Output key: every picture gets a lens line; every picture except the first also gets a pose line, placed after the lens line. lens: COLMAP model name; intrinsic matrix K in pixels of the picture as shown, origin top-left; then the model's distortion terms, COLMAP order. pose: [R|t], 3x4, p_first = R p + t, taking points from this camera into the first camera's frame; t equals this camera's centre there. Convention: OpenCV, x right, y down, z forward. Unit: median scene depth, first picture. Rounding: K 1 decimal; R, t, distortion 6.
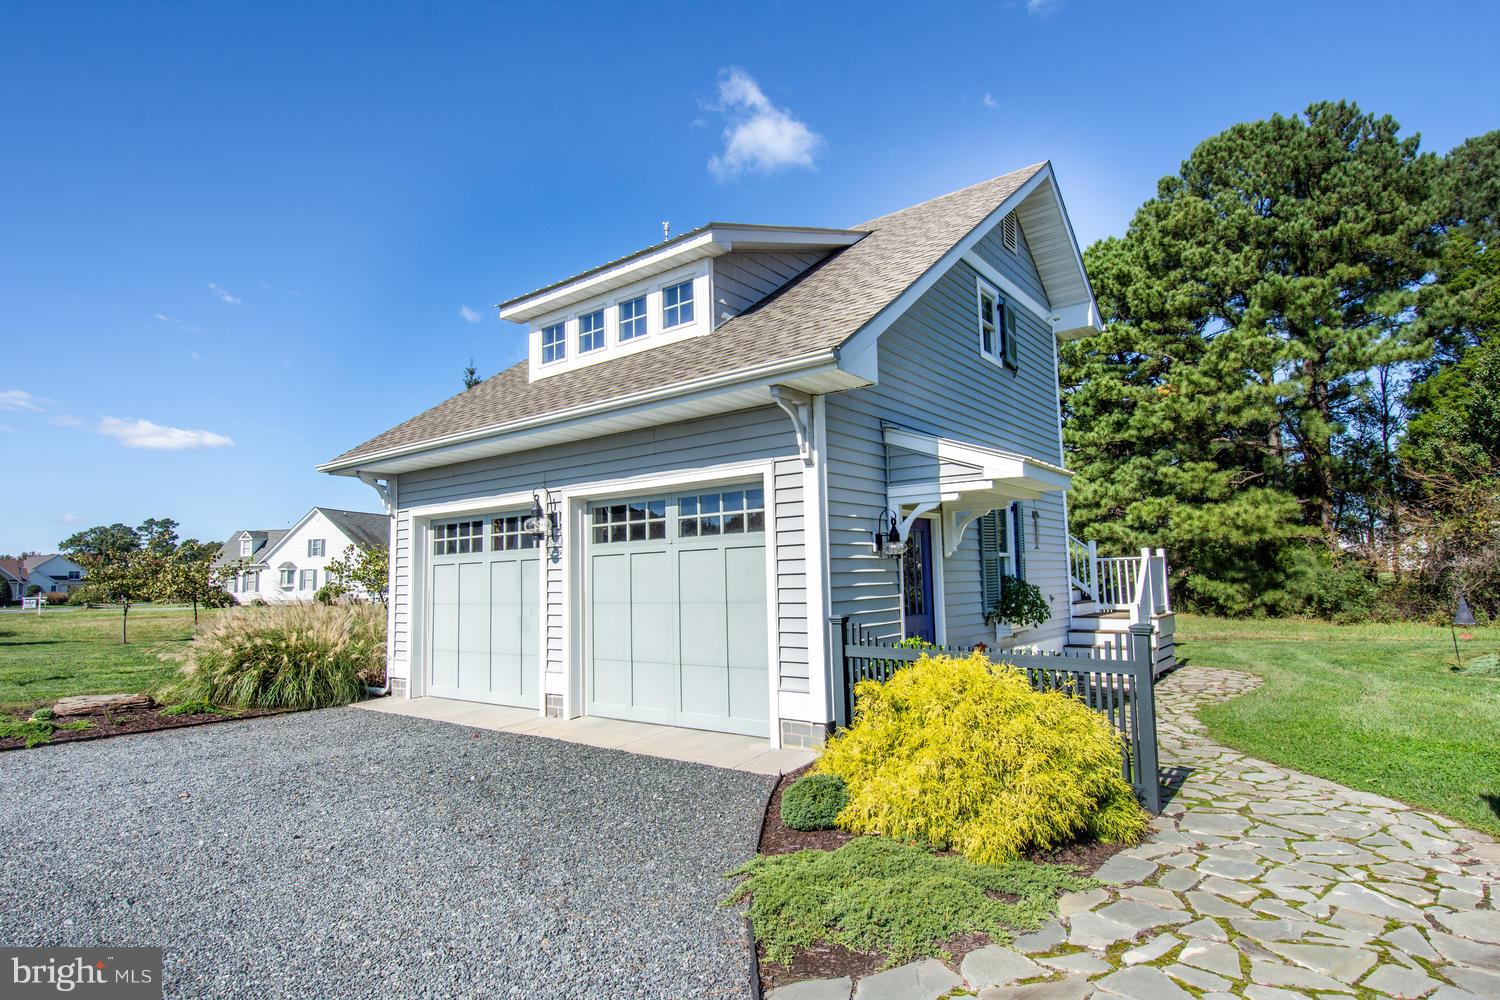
lens RADIAL K [[787.4, 0, 770.1], [0, 787.4, 500.0], [0, 0, 1]] dist [0.004713, -0.014202]
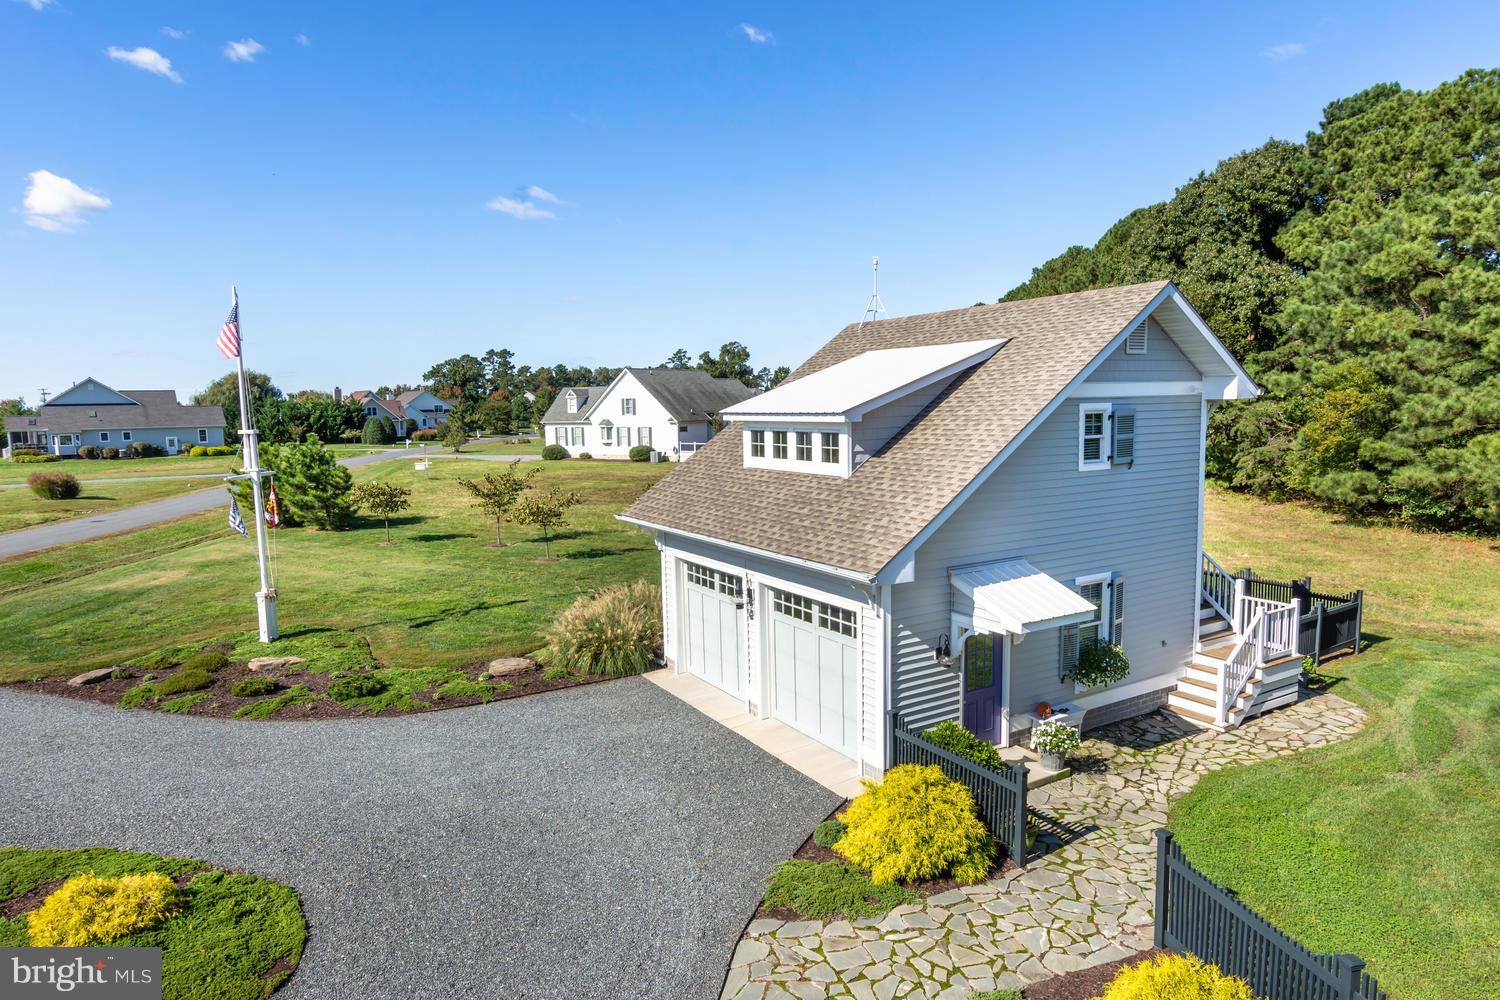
lens RADIAL K [[909.4, 0, 771.0], [0, 909.4, 522.7], [0, 0, 1]] dist [-0.001974, -0.000519]
pose [[0.931489, 0.058320, -0.359063, 0.312818], [0.028704, 0.972204, 0.232370, -0.417683], [0.362634, -0.226757, 0.903924, -0.442593]]
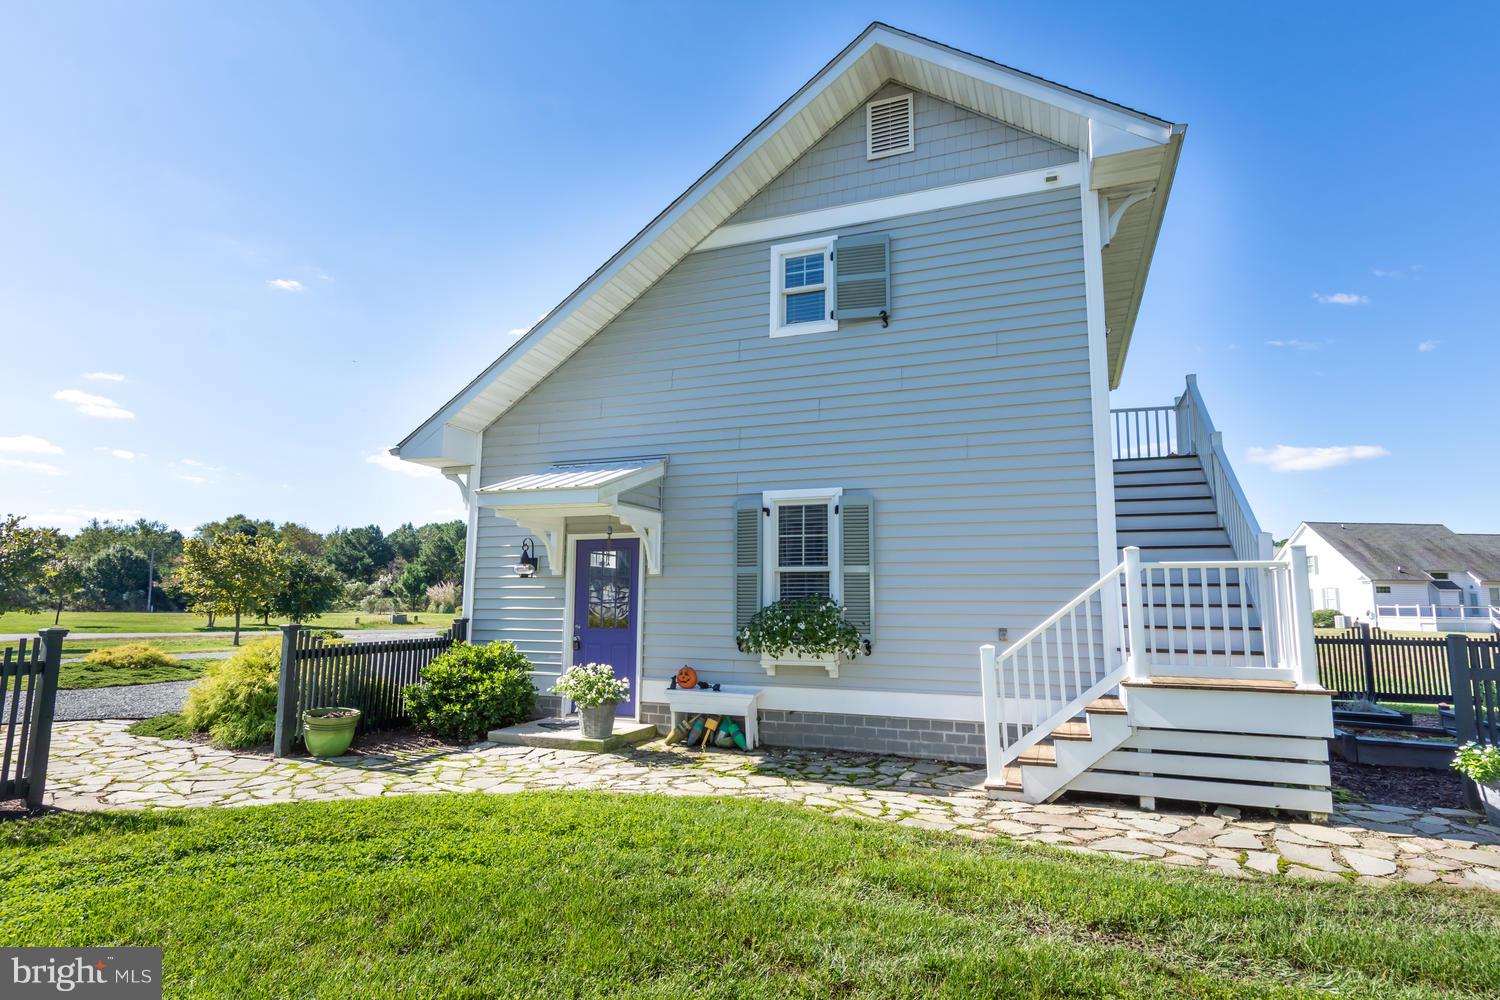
lens RADIAL K [[787.4, 0, 723.7], [0, 787.4, 504.9], [0, 0, 1]] dist [0.004713, -0.014202]
pose [[0.241260, -0.096554, -0.965645, 0.995930], [0.078956, 0.993692, -0.079632, 0.059803], [0.967243, -0.057032, 0.247362, 0.686456]]
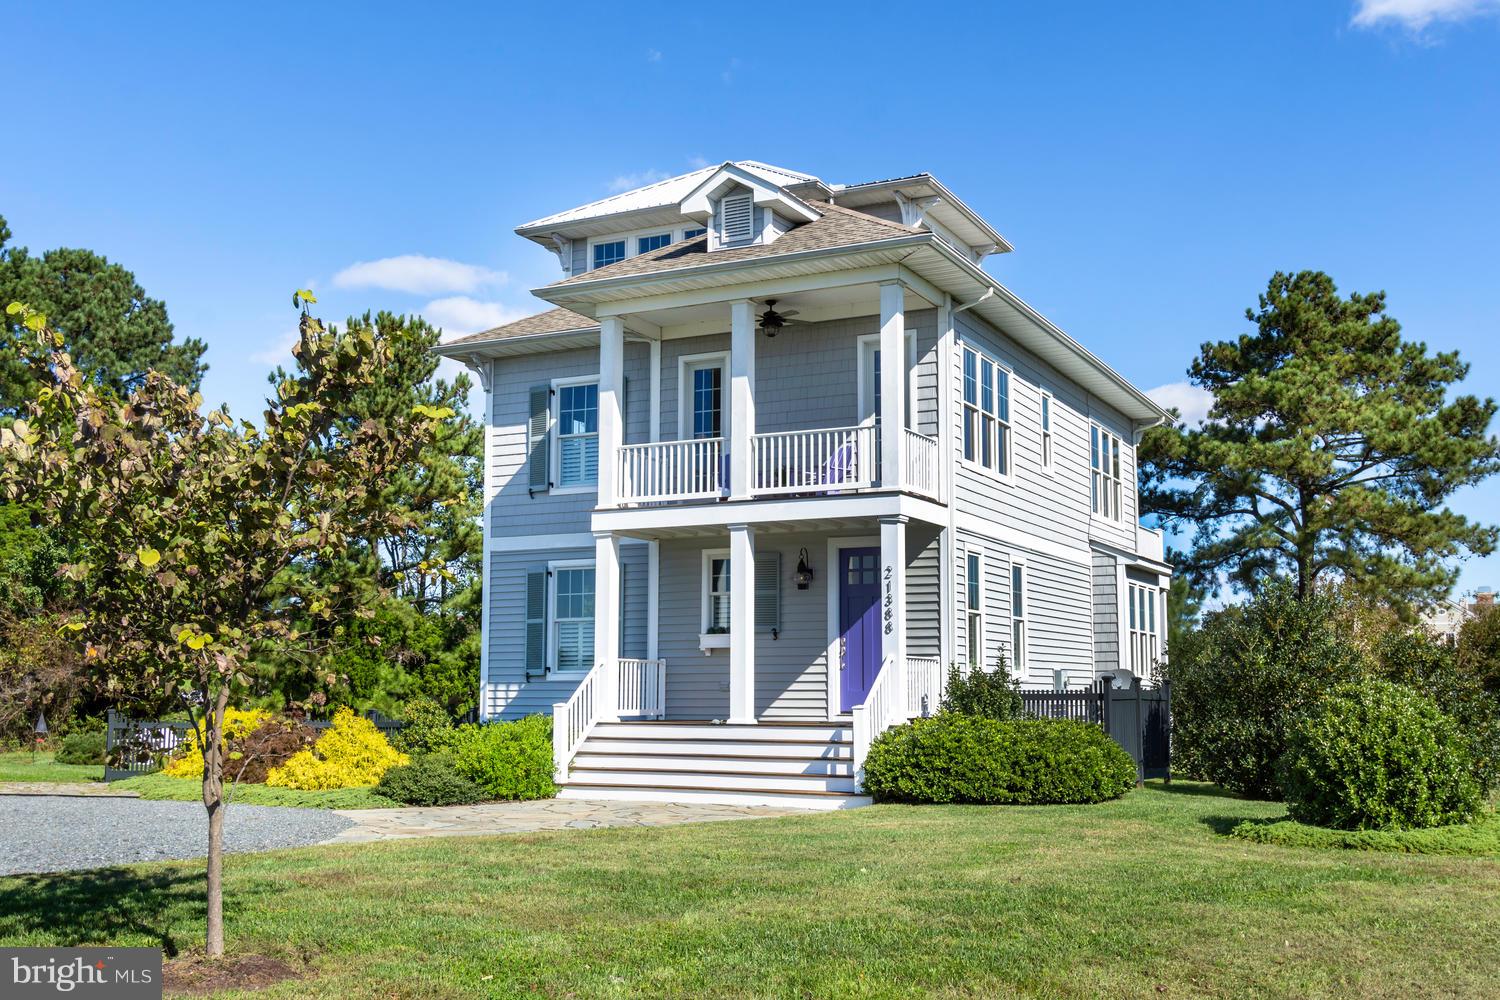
lens RADIAL K [[1541.5, 0, 746.0], [0, 1541.5, 504.6], [0, 0, 1]] dist [0.007851, 0.000000]
pose [[0.341121, 0.141597, 0.929294, -1.710540], [-0.102868, 0.988276, -0.112824, -0.090405], [-0.934374, -0.057108, 0.351688, -1.497634]]
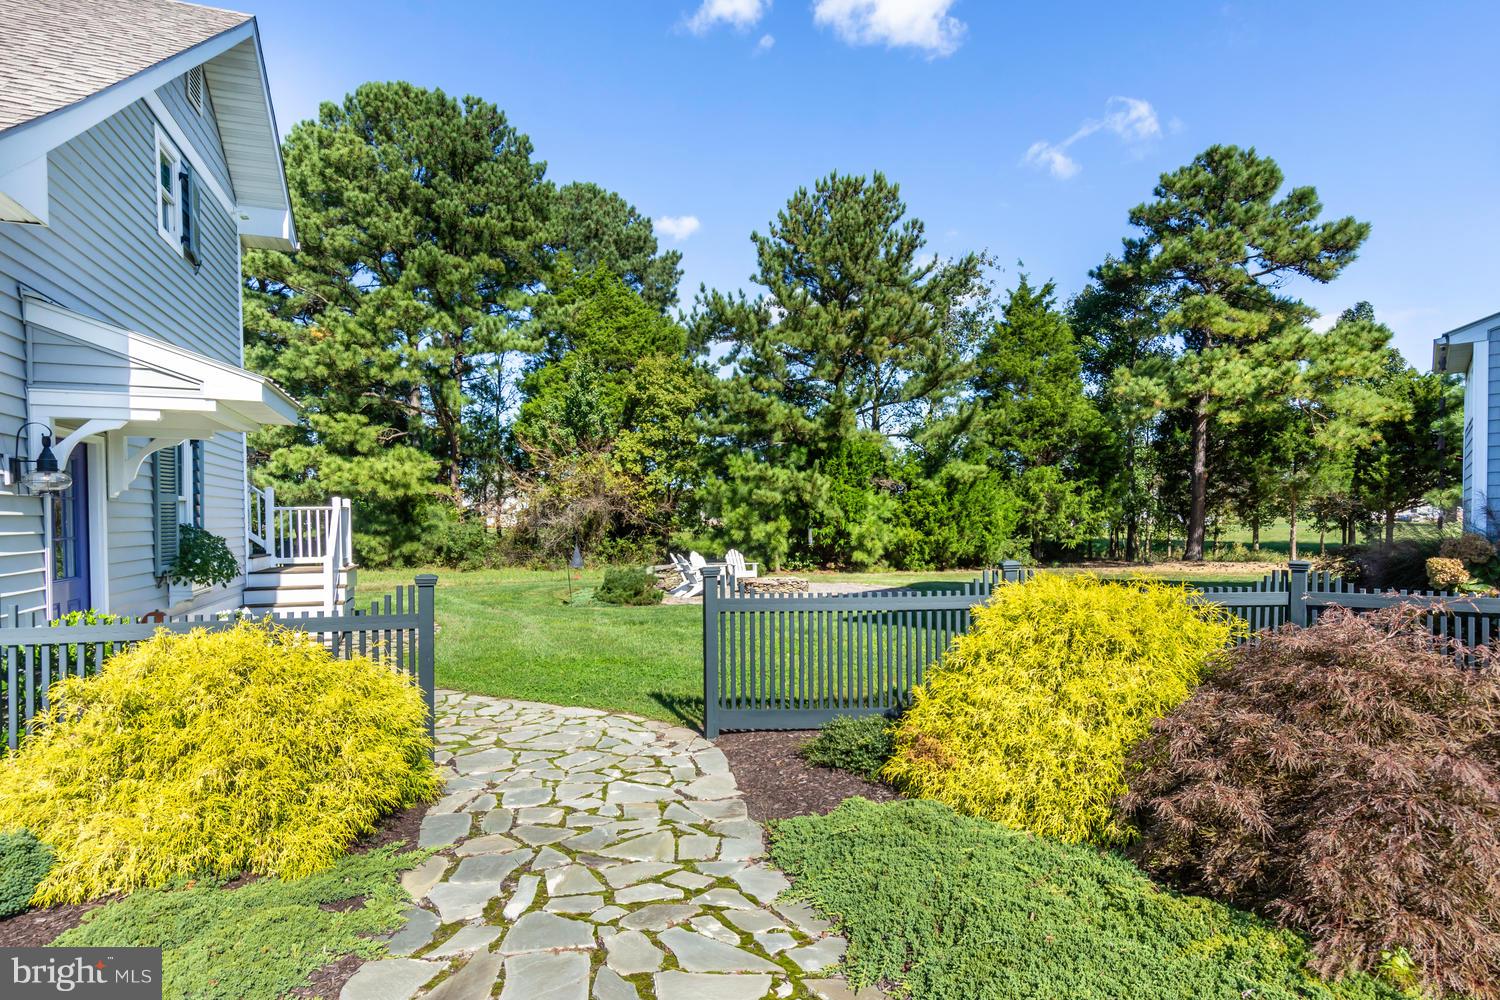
lens RADIAL K [[787.4, 0, 758.1], [0, 787.4, 542.3], [0, 0, 1]] dist [0.004713, -0.014202]
pose [[0.531480, -0.005853, 0.847051, -0.058086], [-0.089432, 0.994000, 0.062982, 0.010731], [-0.842337, -0.109227, 0.527767, 0.079387]]
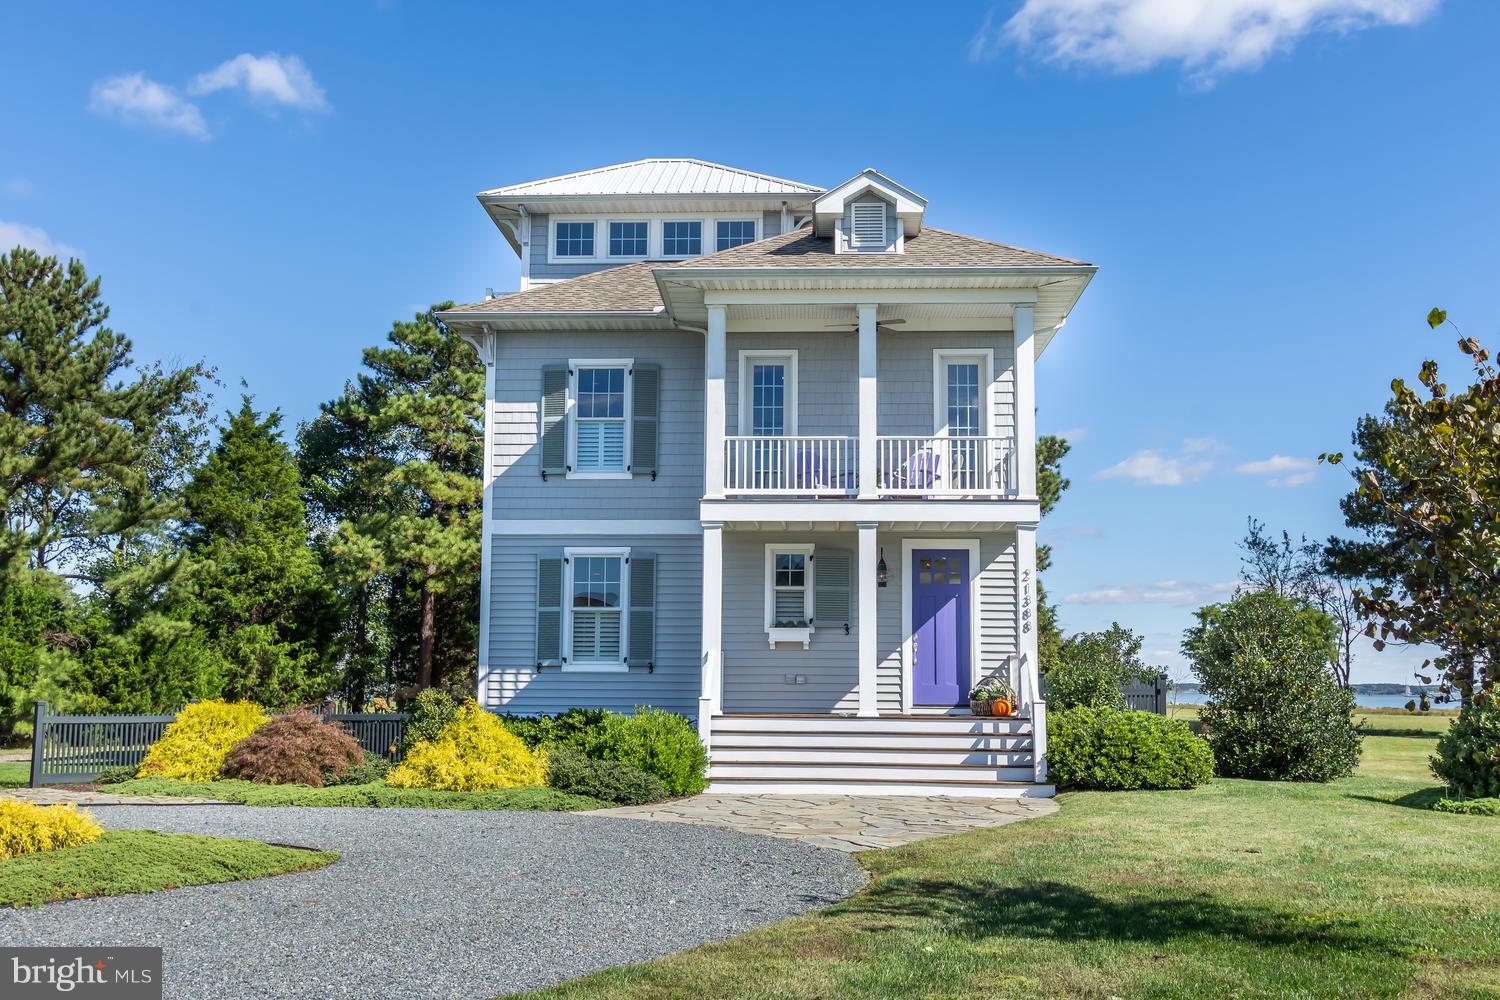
lens RADIAL K [[1477.0, 0, 741.2], [0, 1477.0, 501.4], [0, 0, 1]] dist [0.003816, 0.000000]
pose [[-0.074878, 0.148880, 0.986016, -1.790024], [-0.103617, 0.982278, -0.156184, 0.014334], [-0.991795, -0.113863, -0.058124, -0.432359]]
